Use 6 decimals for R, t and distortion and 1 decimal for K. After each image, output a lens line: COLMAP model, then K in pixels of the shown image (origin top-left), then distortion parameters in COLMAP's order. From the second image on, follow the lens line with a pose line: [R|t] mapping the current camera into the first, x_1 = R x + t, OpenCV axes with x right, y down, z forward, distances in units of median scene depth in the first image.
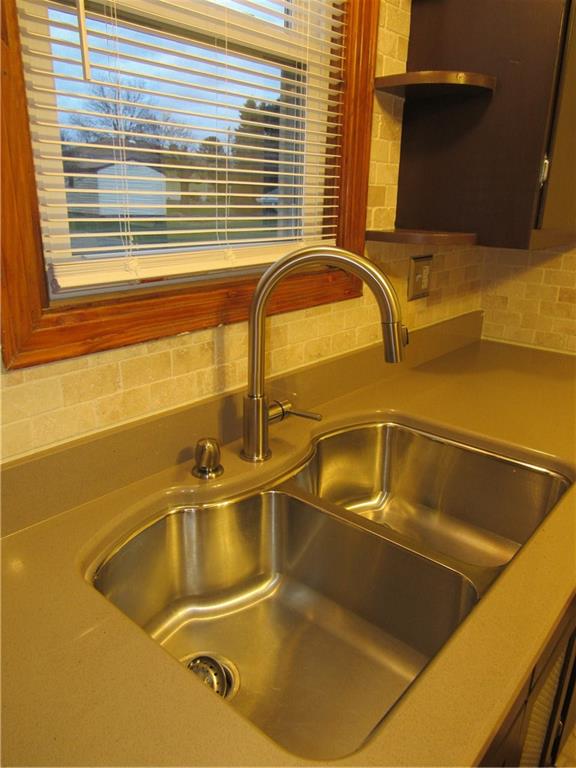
lens RADIAL K [[554.2, 0, 288.0], [0, 554.2, 384.0], [0, 0, 1]] dist [-0.029830, 0.024124]
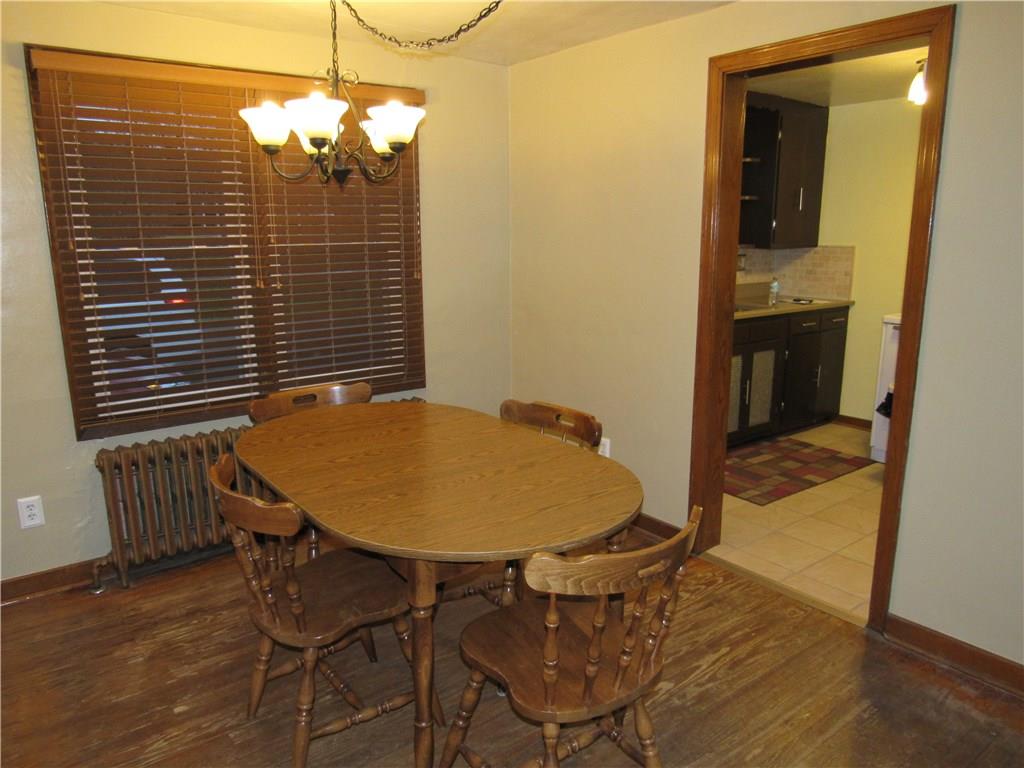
lens RADIAL K [[738.9, 0, 512.0], [0, 738.9, 384.0], [0, 0, 1]] dist [-0.029830, 0.024124]
pose [[0.982880, 0.019681, -0.183193, -0.205168], [-0.040307, 0.993163, -0.109560, 0.950143], [0.179784, 0.115068, 0.976953, -2.995266]]
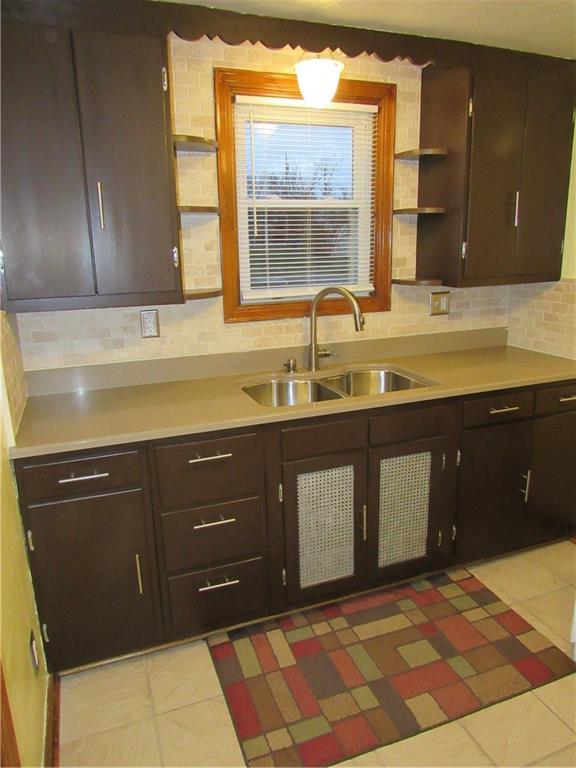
lens RADIAL K [[554.2, 0, 288.0], [0, 554.2, 384.0], [0, 0, 1]] dist [-0.029830, 0.024124]
pose [[0.888840, 0.074985, -0.452041, 0.765323], [-0.108974, 0.992807, -0.049585, 0.260449], [0.445071, 0.093334, 0.890618, -0.991876]]
